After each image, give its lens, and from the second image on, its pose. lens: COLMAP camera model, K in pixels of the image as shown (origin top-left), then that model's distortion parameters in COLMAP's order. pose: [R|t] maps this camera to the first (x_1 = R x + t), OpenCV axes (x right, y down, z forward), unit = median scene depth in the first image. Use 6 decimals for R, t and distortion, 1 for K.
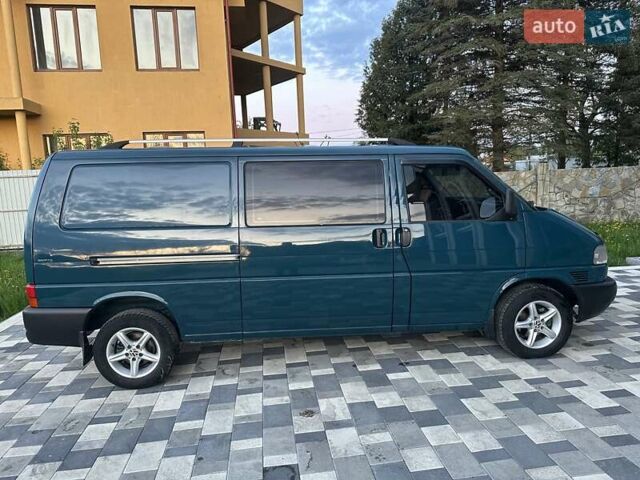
lens RADIAL K [[446.1, 0, 320.0], [0, 446.1, 240.0], [0, 0, 1]] dist [0.045682, -0.050895]
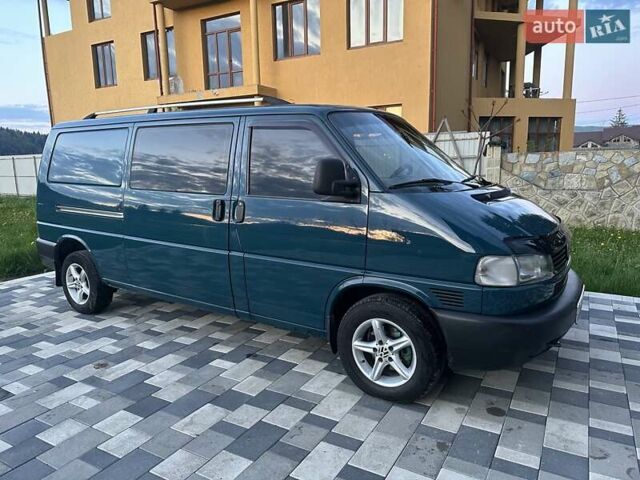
lens RADIAL K [[447.8, 0, 324.5], [0, 447.8, 235.4], [0, 0, 1]] dist [0.048609, -0.059500]
pose [[0.794645, 0.119166, -0.595264, 0.810012], [-0.094925, 0.992874, 0.072043, -0.036507], [0.599607, -0.000743, 0.800294, 0.381085]]
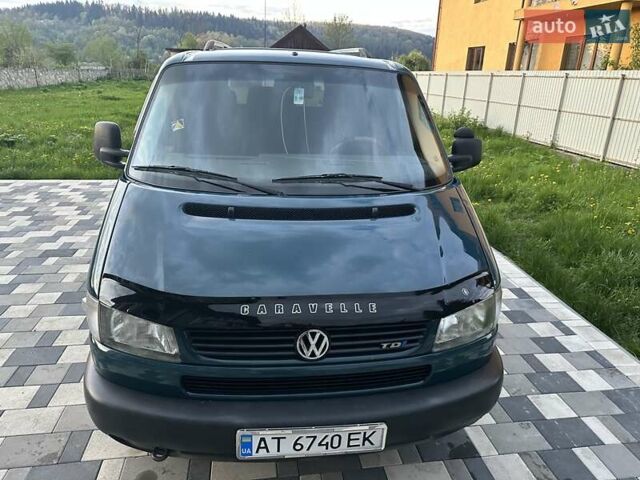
lens RADIAL K [[446.1, 0, 320.0], [0, 446.1, 240.0], [0, 0, 1]] dist [0.045682, -0.050895]
pose [[0.029320, 0.380669, -0.924247, 1.025836], [-0.176672, 0.912060, 0.370045, -0.234312], [0.983833, 0.152438, 0.093995, 1.186119]]
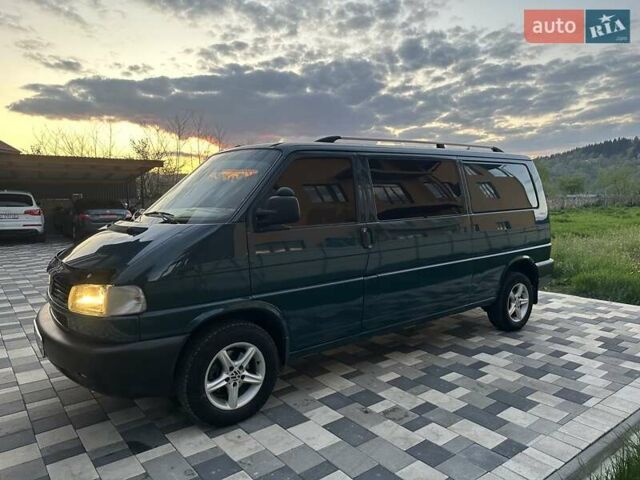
lens RADIAL K [[446.1, 0, 320.0], [0, 446.1, 240.0], [0, 0, 1]] dist [0.045682, -0.050895]
pose [[-0.850447, 0.089025, -0.518474, 0.684048], [-0.036090, 0.973381, 0.226333, -0.258808], [0.524822, 0.211196, -0.824596, 2.093253]]
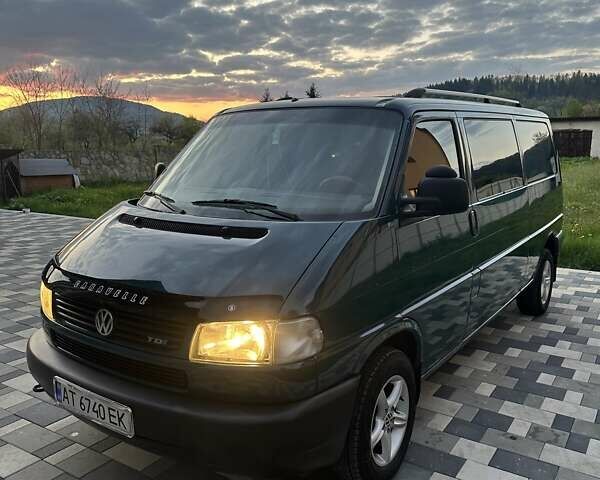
lens RADIAL K [[546.9, 0, 298.8], [0, 546.9, 257.5], [0, 0, 1]] dist [0.154660, -0.289571]
pose [[-0.649251, 0.189124, -0.736686, 0.980797], [-0.077527, 0.947090, 0.311466, -0.267219], [0.756613, 0.259333, -0.600236, 1.739103]]
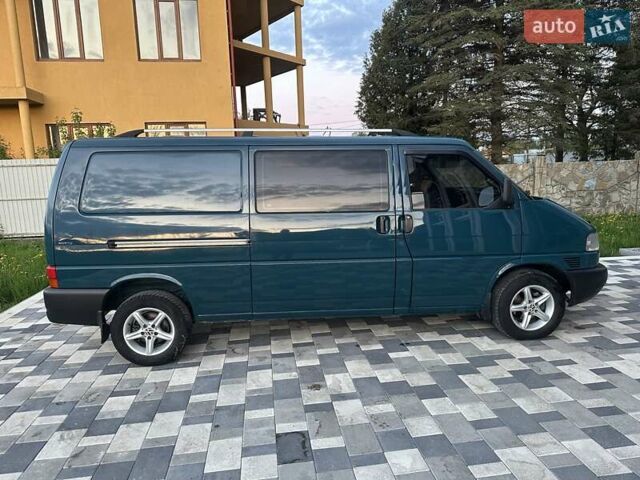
lens RADIAL K [[446.1, 0, 320.0], [0, 446.1, 240.0], [0, 0, 1]] dist [0.045682, -0.050895]
pose [[0.999962, 0.006706, 0.005527, -0.019740], [-0.006799, 0.999835, 0.016868, 0.014611], [-0.005413, -0.016905, 0.999842, -0.048894]]
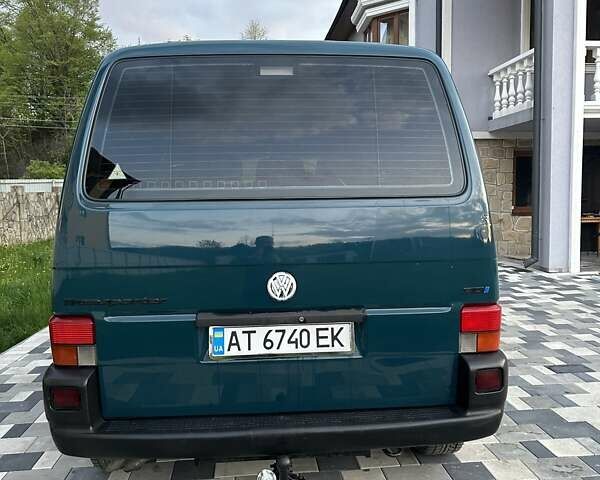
lens RADIAL K [[558.9, 0, 301.7], [0, 558.9, 232.9], [0, 0, 1]] dist [0.045991, -0.072141]
pose [[0.028769, -0.029300, 0.999157, -1.161920], [0.151456, 0.988157, 0.024617, -0.024243], [-0.988045, 0.150620, 0.032866, 1.079994]]
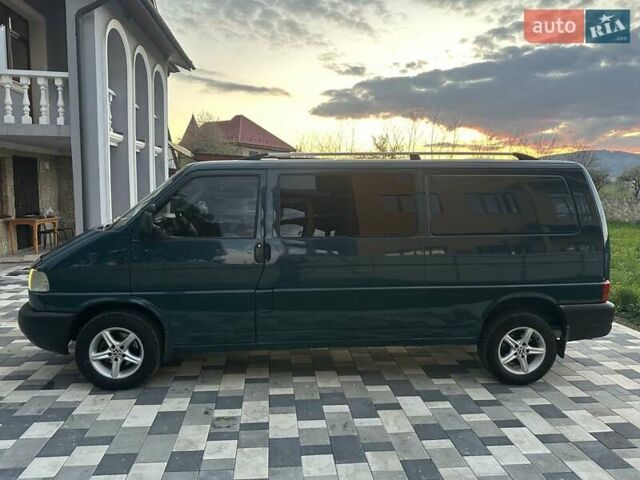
lens RADIAL K [[445.6, 0, 318.7], [0, 445.6, 231.4], [0, 0, 1]] dist [0.034279, -0.032372]
pose [[-0.999628, 0.016835, 0.021476, 0.006043], [0.021379, 0.972248, 0.232974, -0.322158], [-0.016958, 0.233346, -0.972246, 2.297309]]
